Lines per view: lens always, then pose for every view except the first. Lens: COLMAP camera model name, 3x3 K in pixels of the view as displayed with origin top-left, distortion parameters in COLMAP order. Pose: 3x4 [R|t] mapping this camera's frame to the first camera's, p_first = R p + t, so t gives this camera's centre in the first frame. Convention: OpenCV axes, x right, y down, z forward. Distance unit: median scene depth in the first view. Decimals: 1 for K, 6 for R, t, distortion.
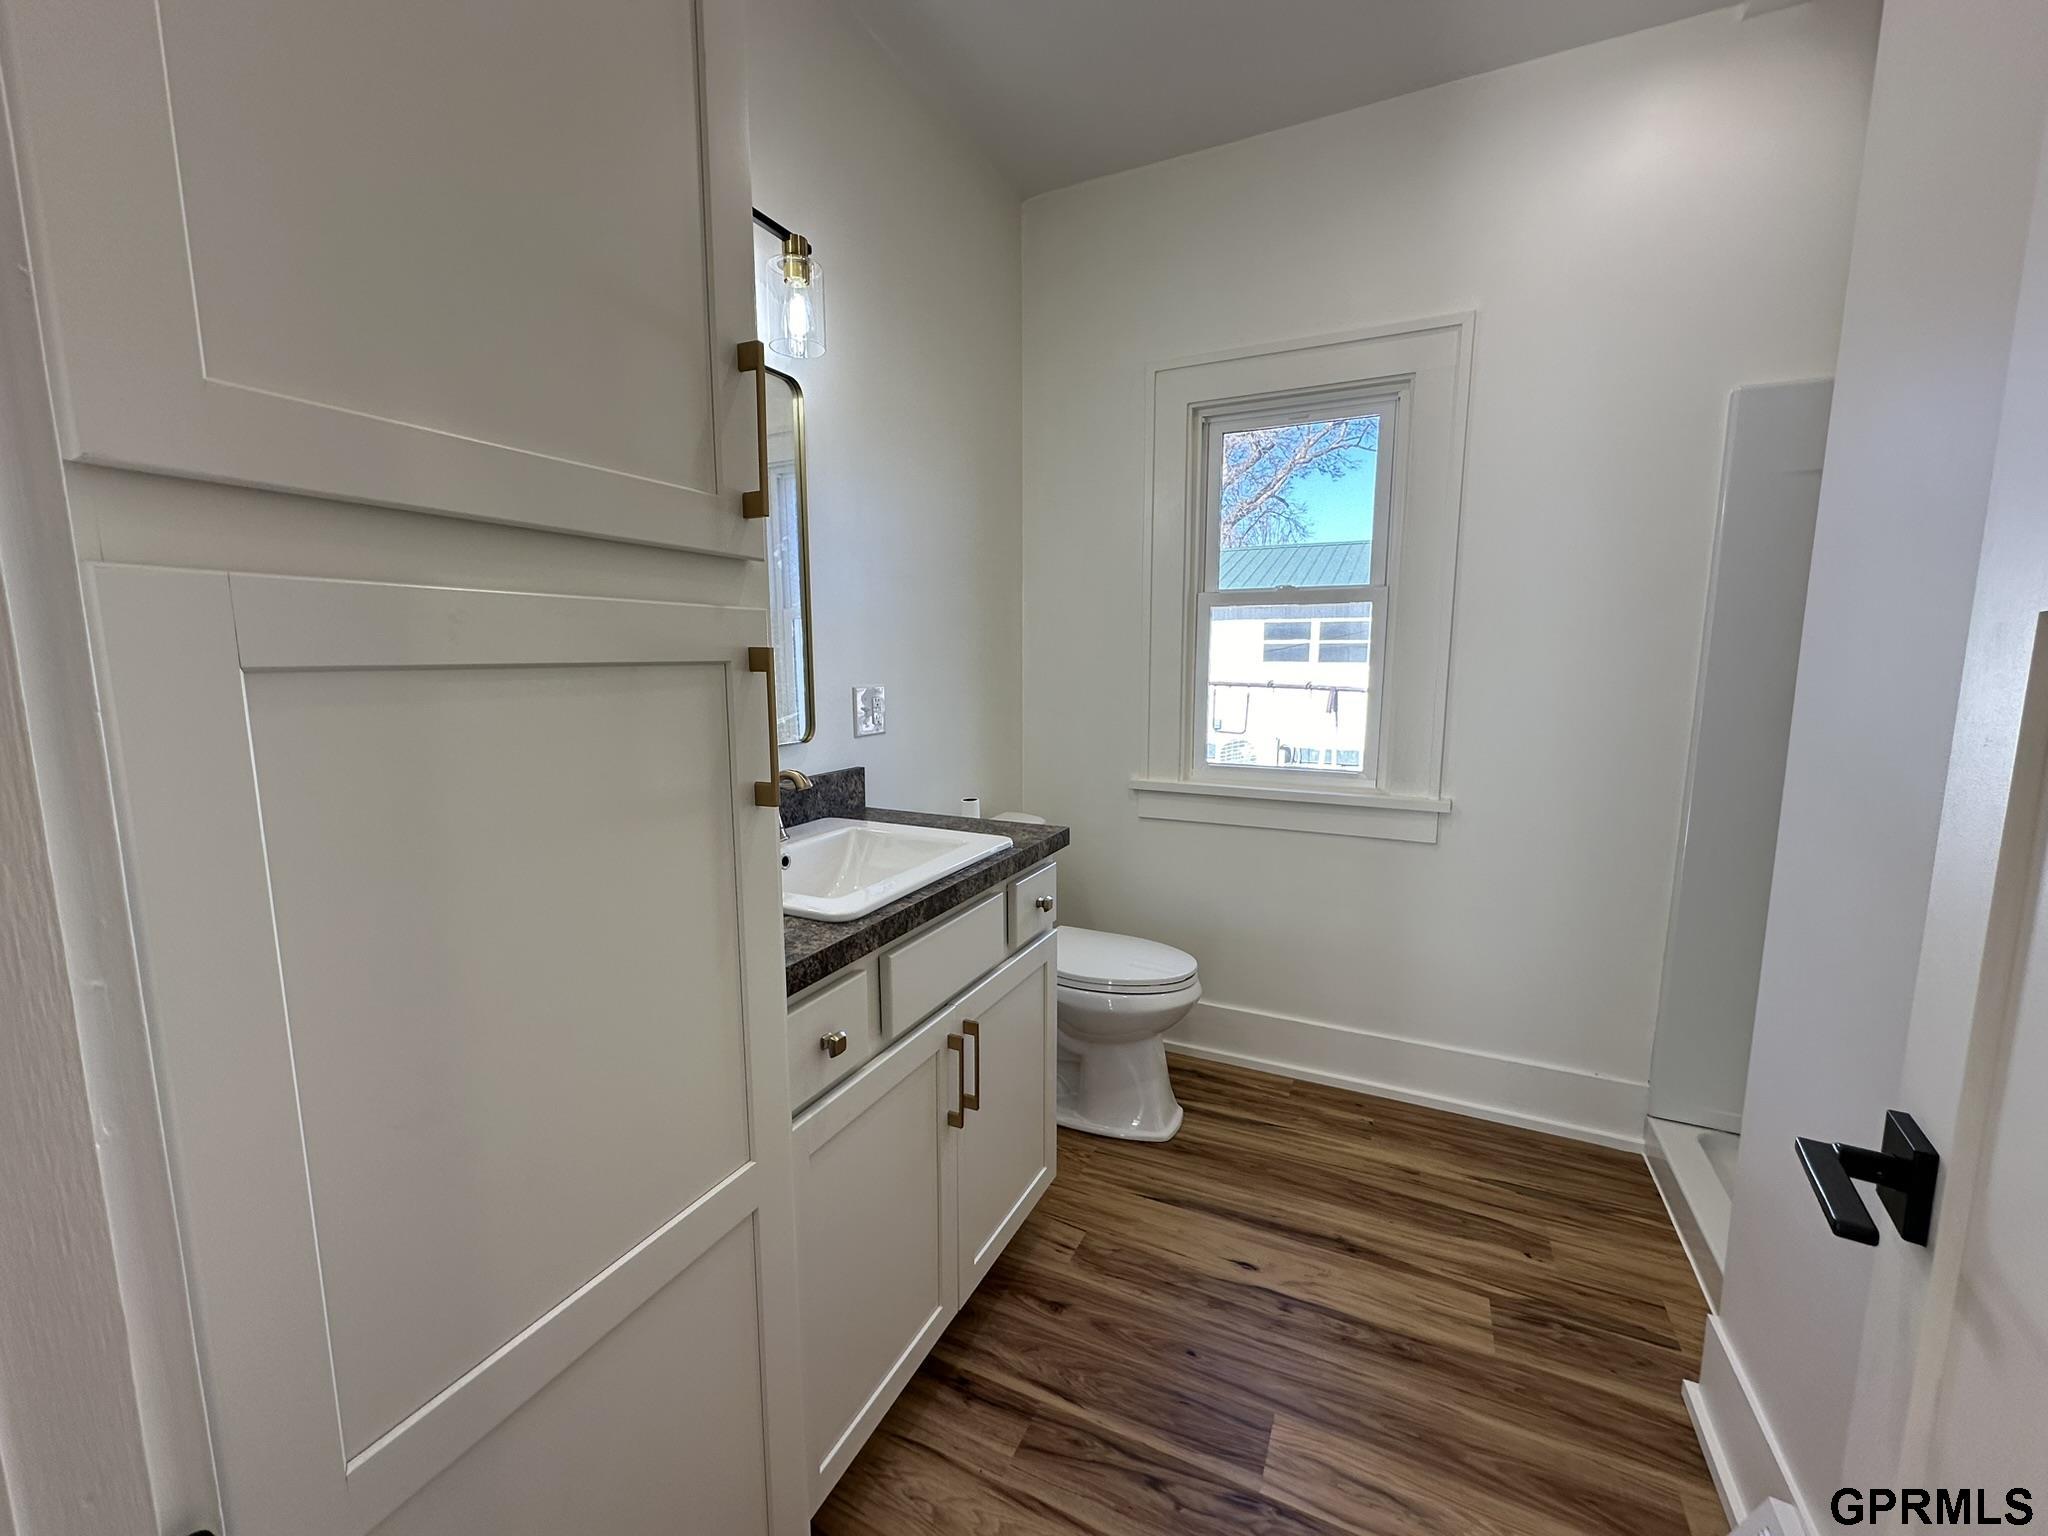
lens RADIAL K [[813.0, 0, 1023.0], [0, 813.0, 769.1], [0, 0, 1]] dist [-0.002686, 0.000962]
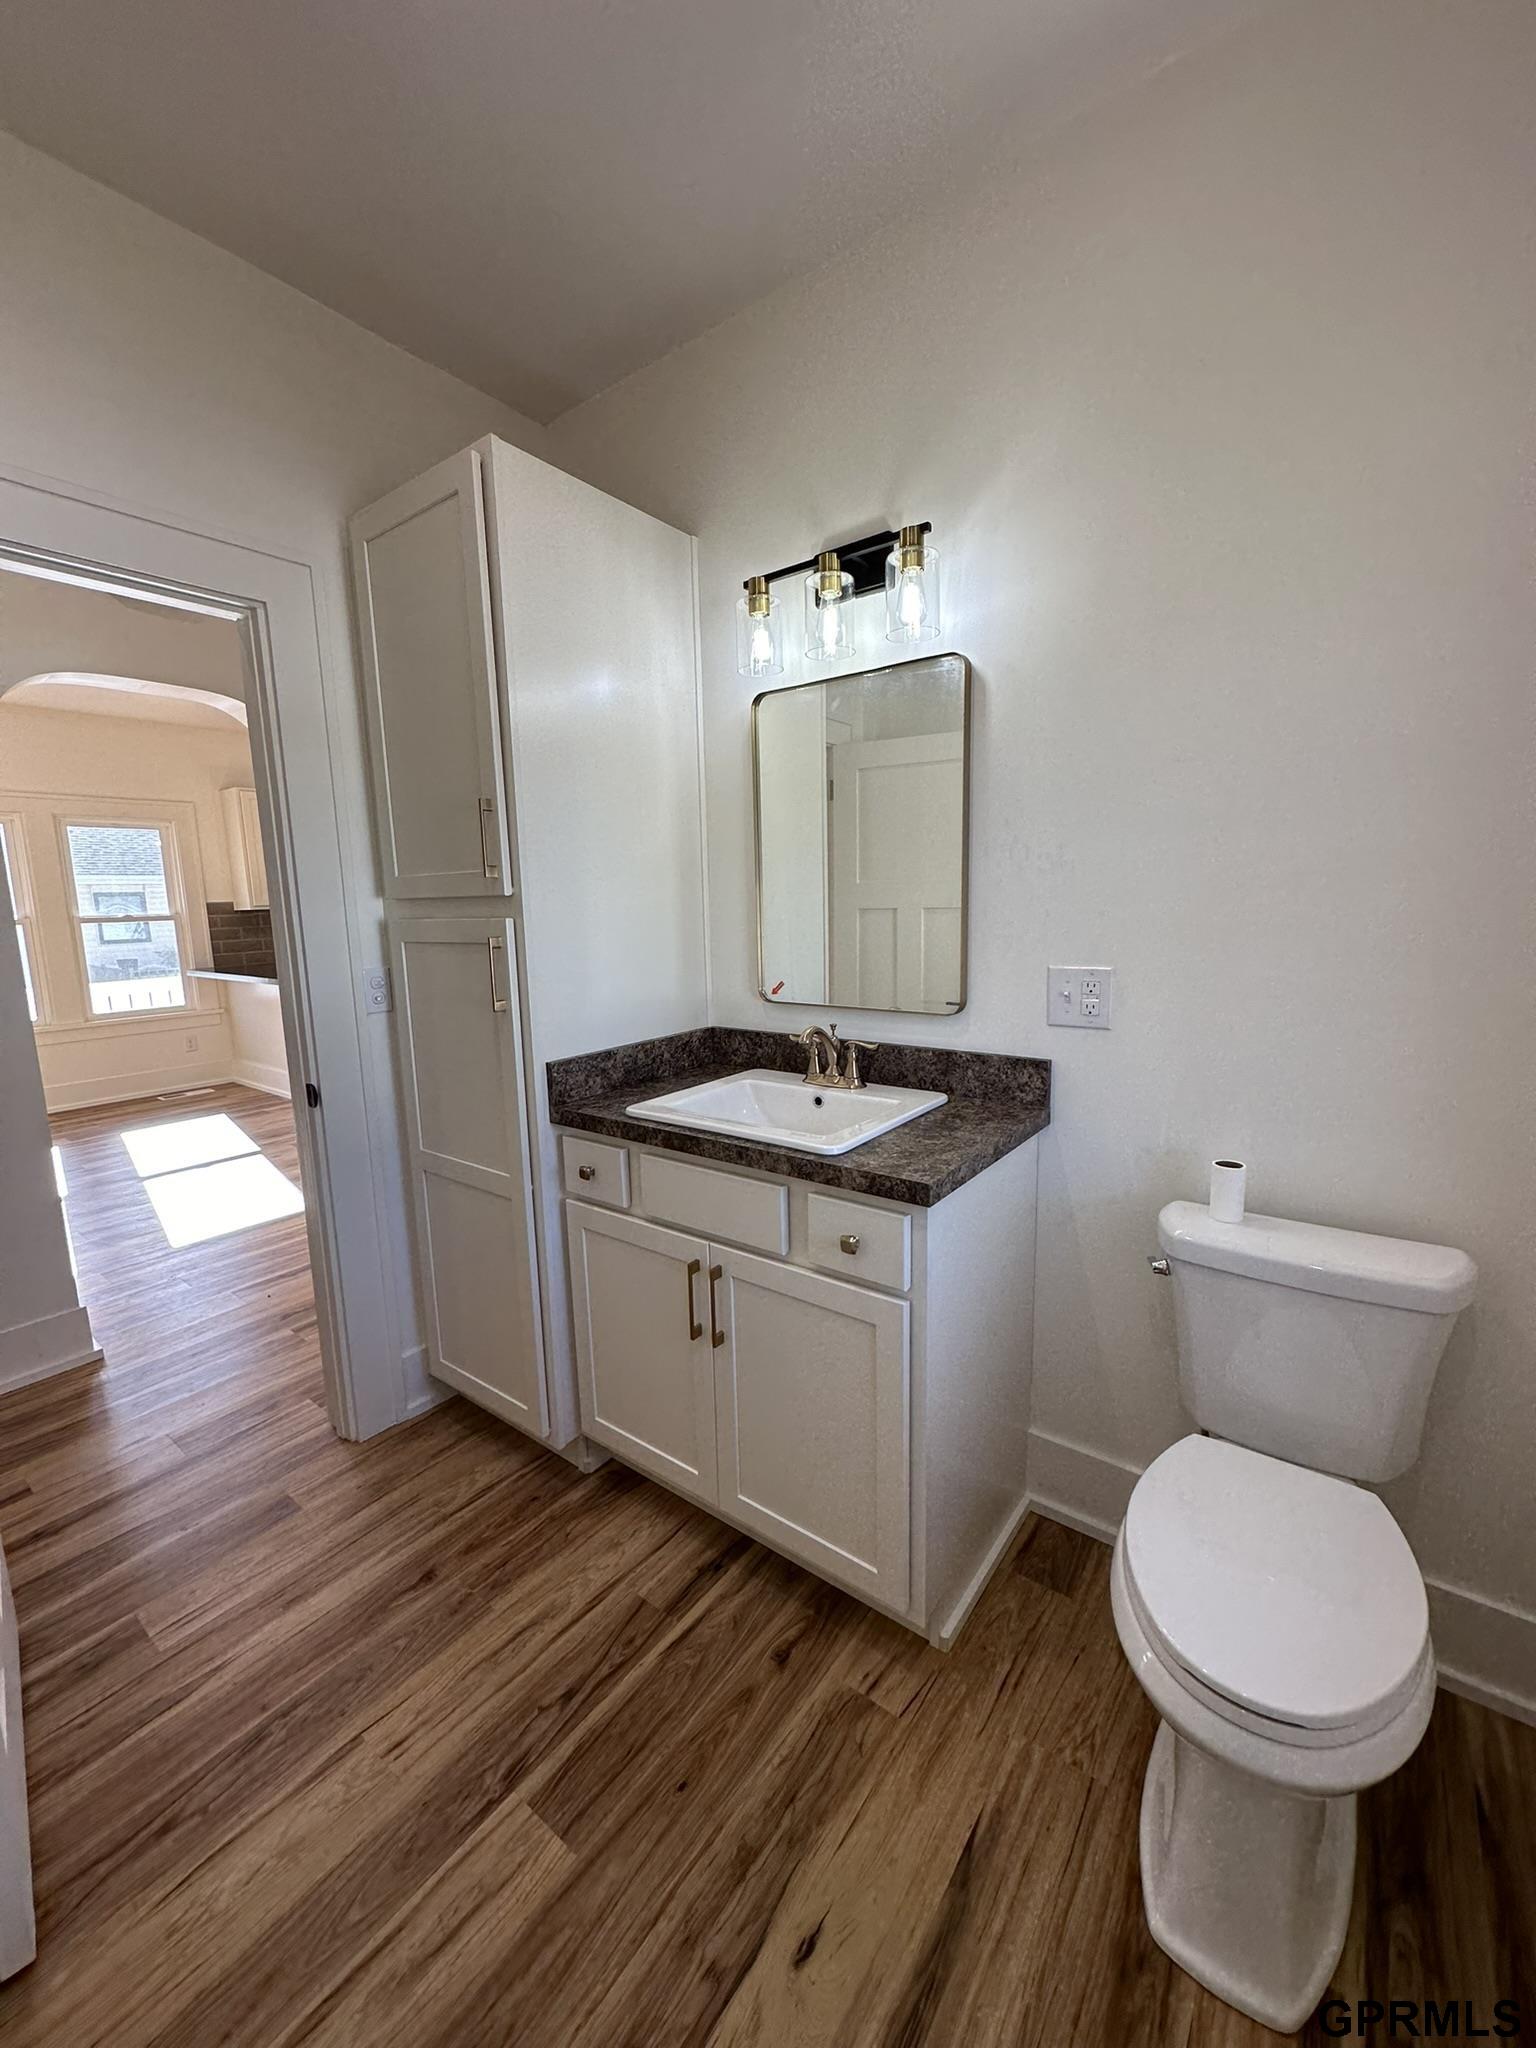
lens RADIAL K [[813.0, 0, 767.8], [0, 813.0, 1024.8], [0, 0, 1]] dist [-0.002686, 0.000962]
pose [[-0.194564, 0.154380, -0.968665, 0.879233], [-0.110610, 0.977785, 0.178050, -0.205538], [0.974633, 0.141786, -0.173166, 1.120105]]
